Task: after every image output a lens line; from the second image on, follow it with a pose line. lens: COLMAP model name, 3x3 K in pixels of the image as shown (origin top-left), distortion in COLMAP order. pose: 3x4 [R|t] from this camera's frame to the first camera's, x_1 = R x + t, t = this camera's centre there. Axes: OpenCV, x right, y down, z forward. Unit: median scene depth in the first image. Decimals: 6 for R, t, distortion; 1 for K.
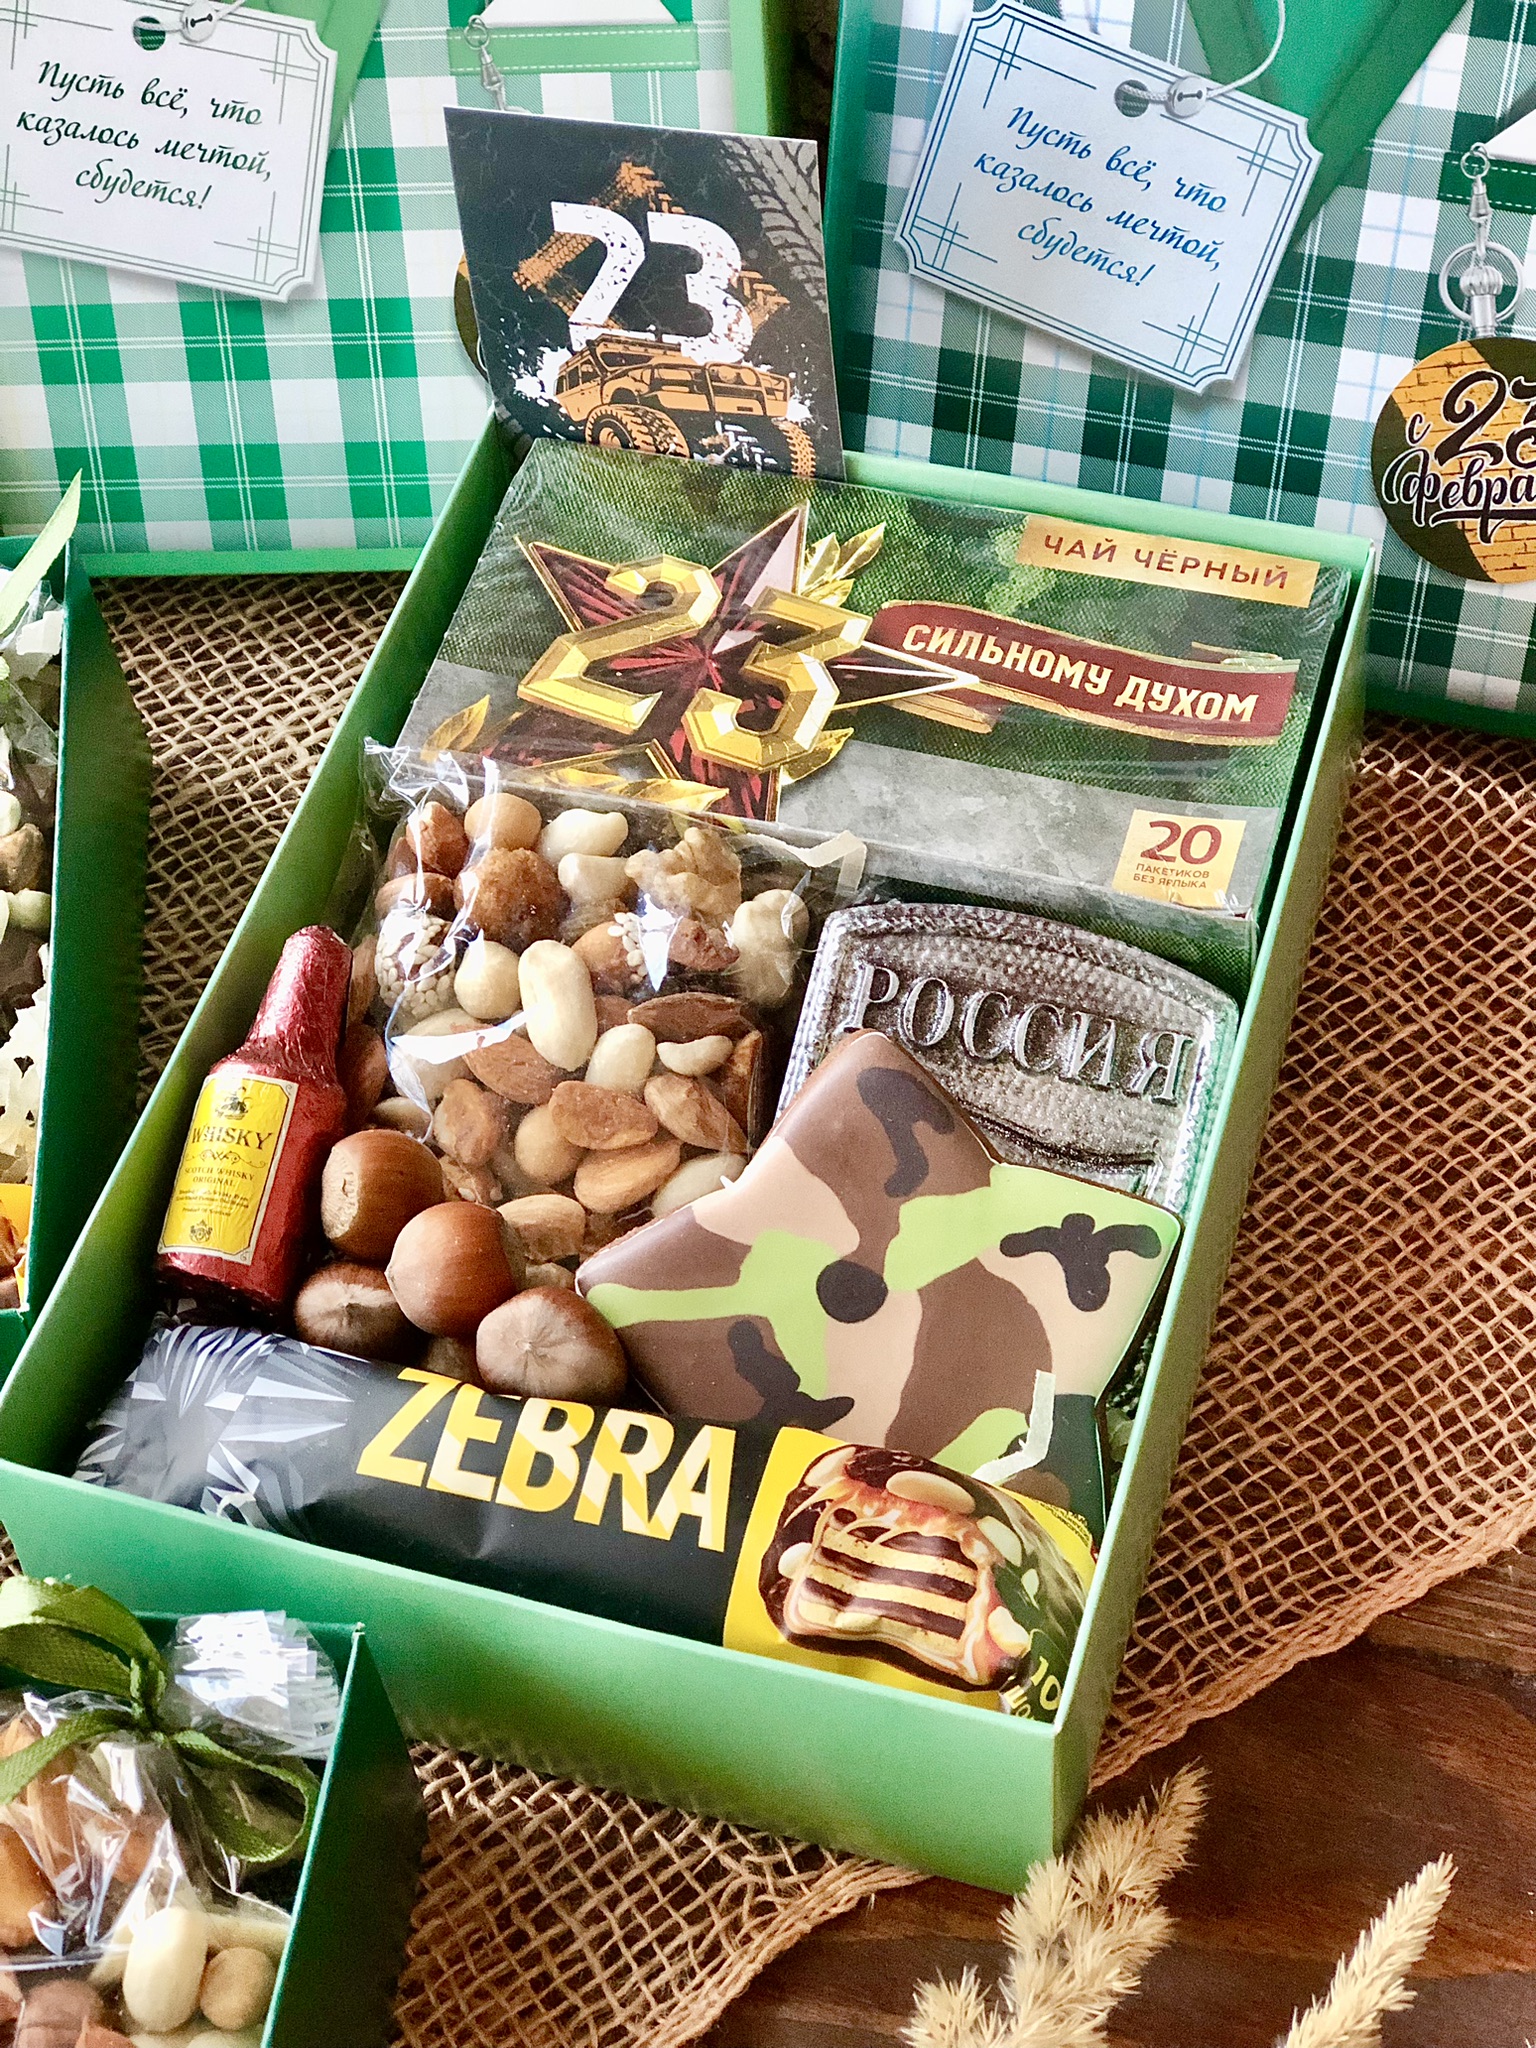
lens RADIAL K [[3428.6, 0, 743.5], [0, 3428.6, 1020.9], [0, 0, 1]] dist [-0.153576, 1.629974]
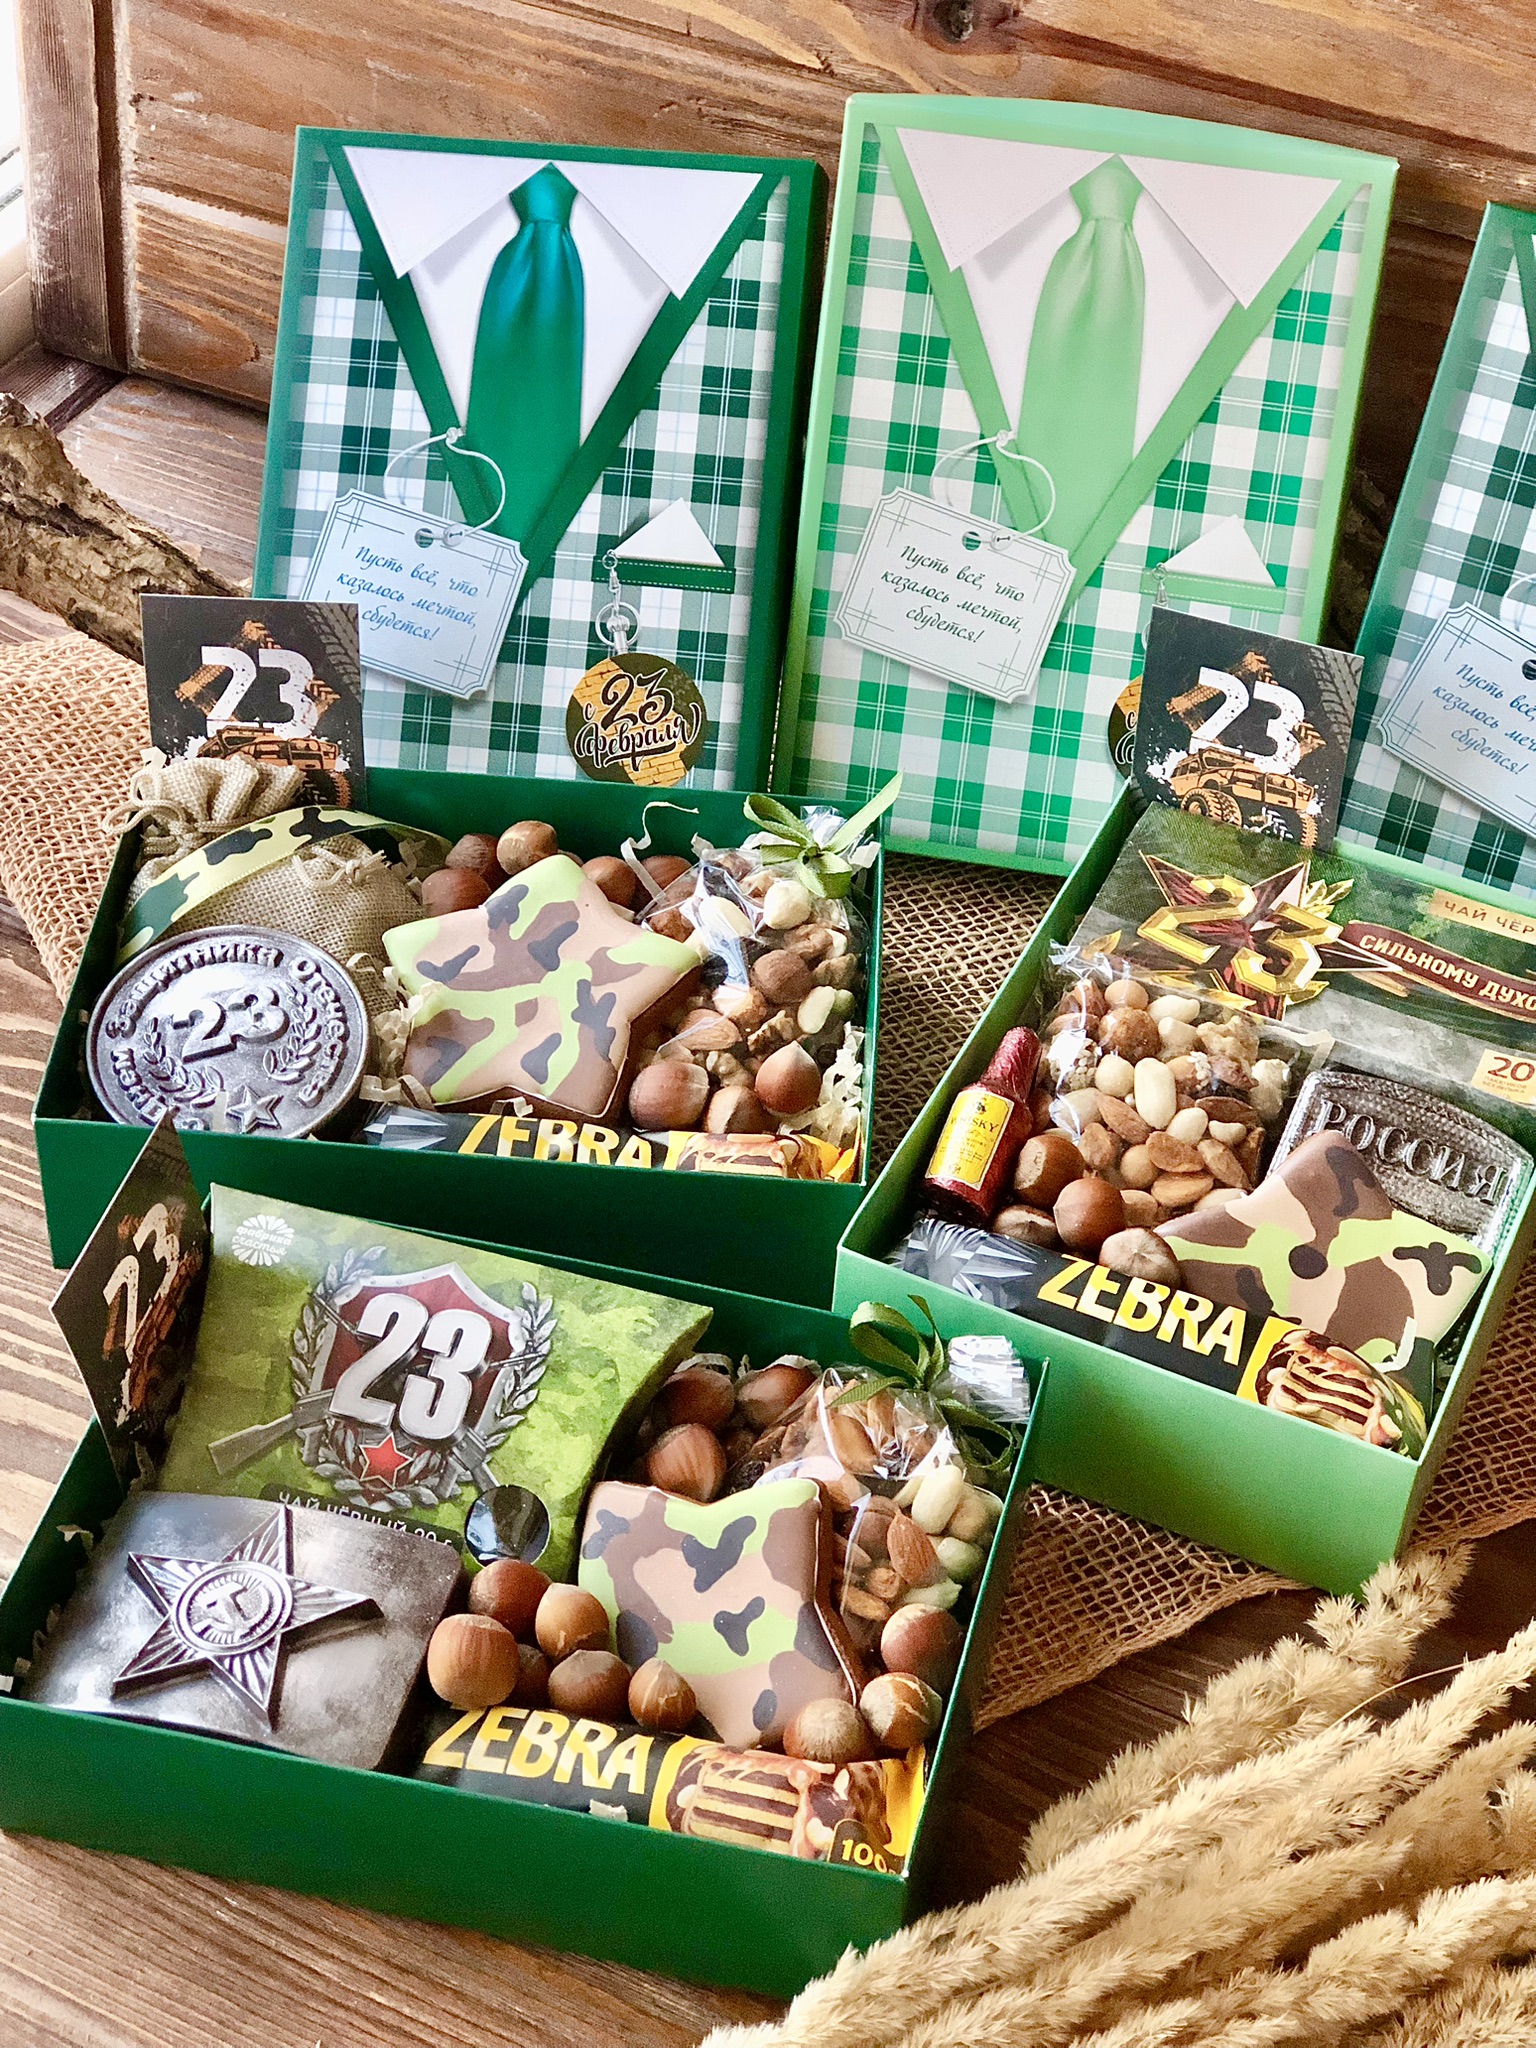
lens RADIAL K [[3428.6, 0, 743.5], [0, 3428.6, 1020.9], [0, 0, 1]] dist [-0.153576, 1.629974]
pose [[0.984032, 0.176972, -0.019002, -0.227918], [-0.177472, 0.967428, -0.180517, 0.305438], [-0.013563, 0.181007, 0.983388, -0.718282]]
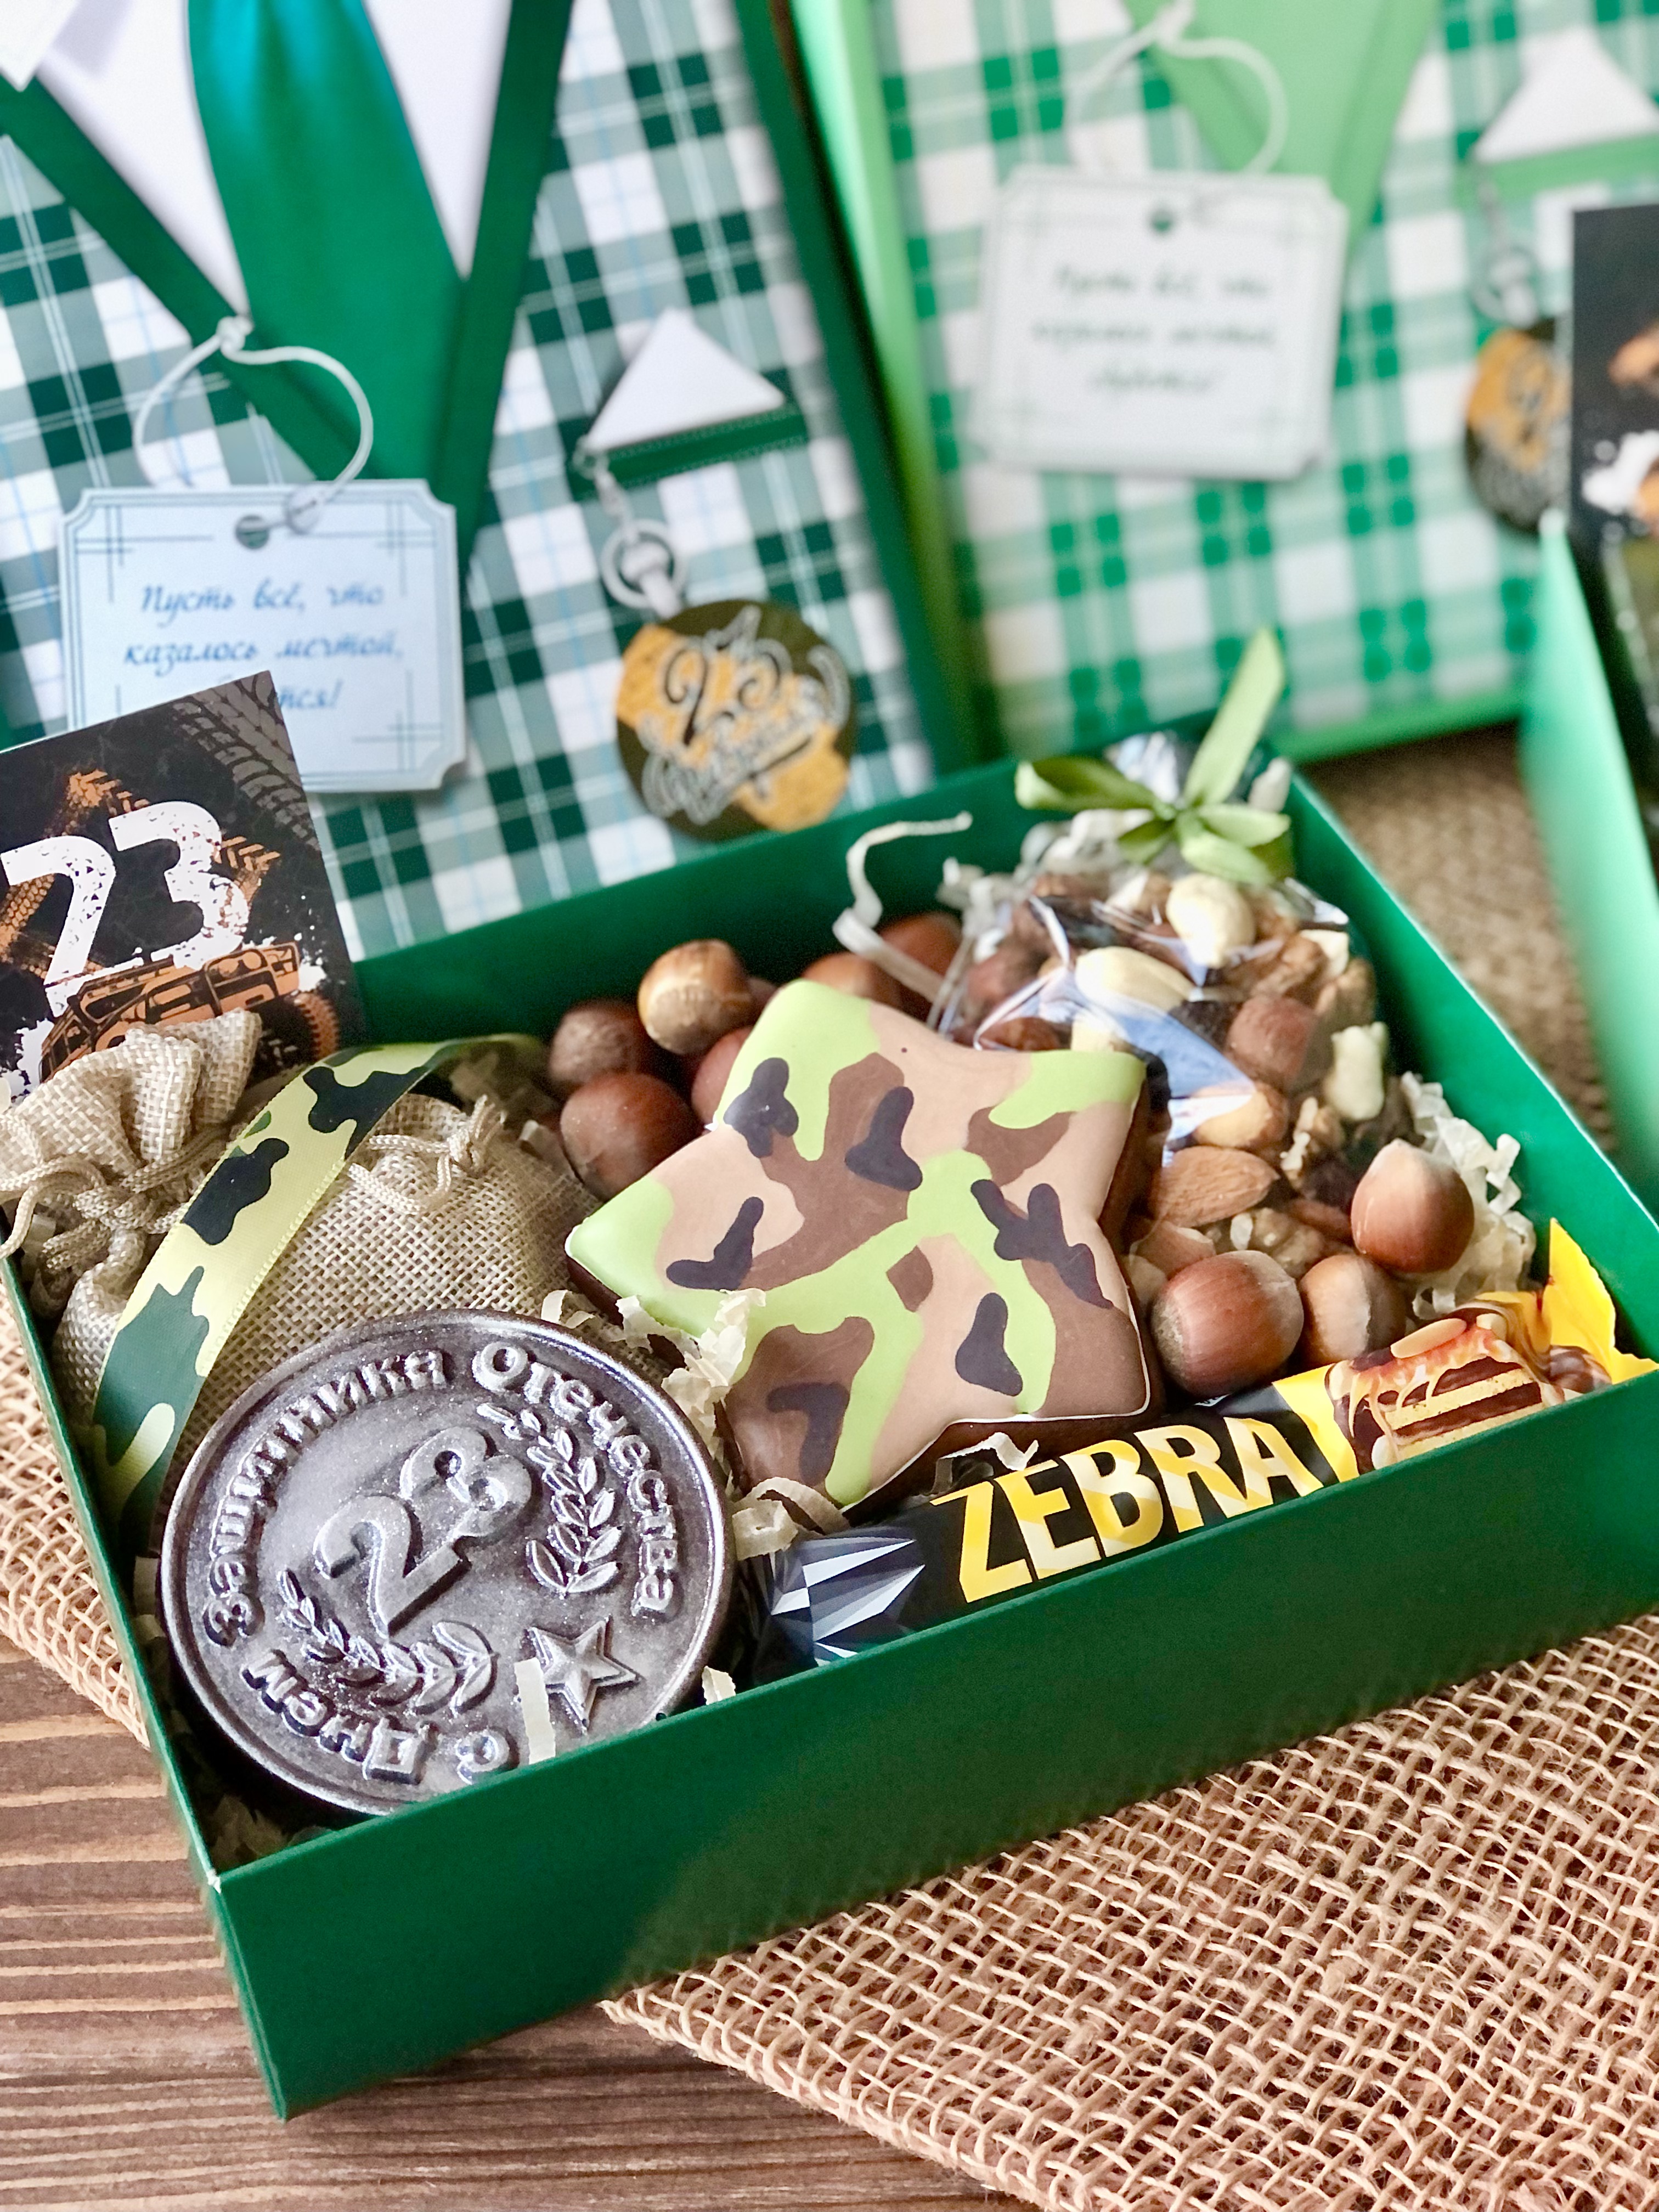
lens RADIAL K [[3703.2, 0, 803.1], [0, 3703.2, 1102.7], [0, 0, 1]] dist [-0.153576, 1.629974]
pose [[0.949805, -0.195301, 0.244391, -0.631791], [0.235076, 0.961005, -0.145630, 0.097848], [-0.206420, 0.195770, 0.958679, 0.044710]]
